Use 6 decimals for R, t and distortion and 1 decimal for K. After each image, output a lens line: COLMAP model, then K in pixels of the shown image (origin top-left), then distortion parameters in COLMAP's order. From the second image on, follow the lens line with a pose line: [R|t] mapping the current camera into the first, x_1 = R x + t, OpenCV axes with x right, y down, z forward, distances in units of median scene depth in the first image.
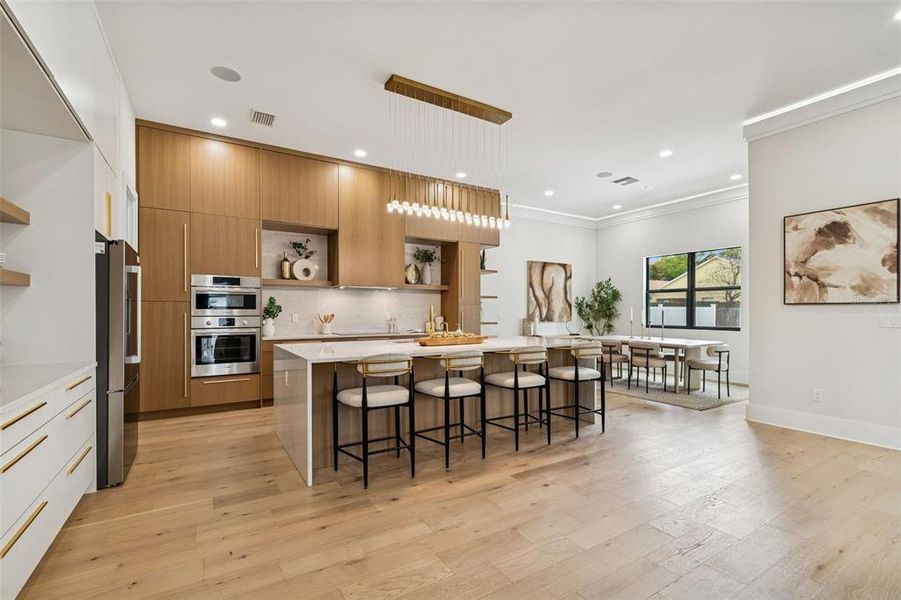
lens RADIAL K [[401.7, 0, 445.5], [0, 401.7, 306.3], [0, 0, 1]] dist [0.000934, -0.000181]
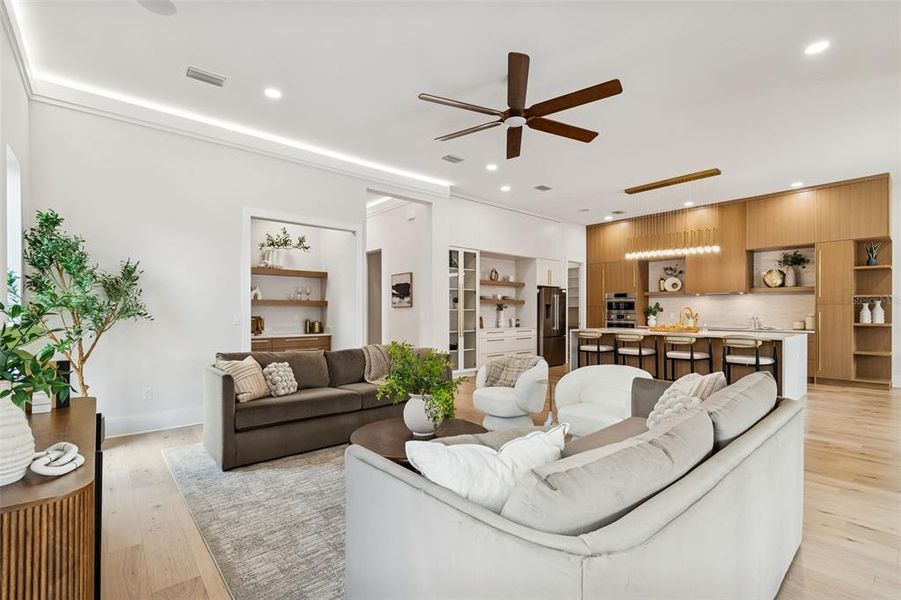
lens RADIAL K [[401.7, 0, 447.4], [0, 401.7, 308.7], [0, 0, 1]] dist [0.000934, -0.000181]
pose [[0.163154, -0.005615, -0.986585, 1.050884], [0.010262, 0.999939, -0.003994, 0.000043], [0.986547, -0.009472, 0.163202, -0.111573]]
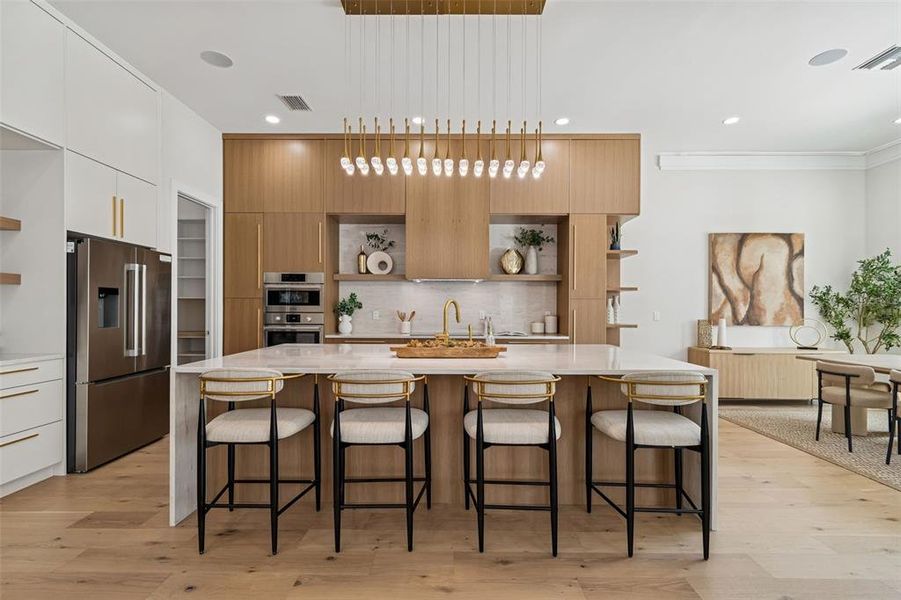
lens RADIAL K [[401.7, 0, 447.4], [0, 401.7, 304.8], [0, 0, 1]] dist [0.000934, -0.000181]
pose [[0.851760, -0.000454, -0.523931, 0.268881], [0.002213, 0.999994, 0.002731, 0.003295], [0.523927, -0.003485, 0.851756, 0.299435]]
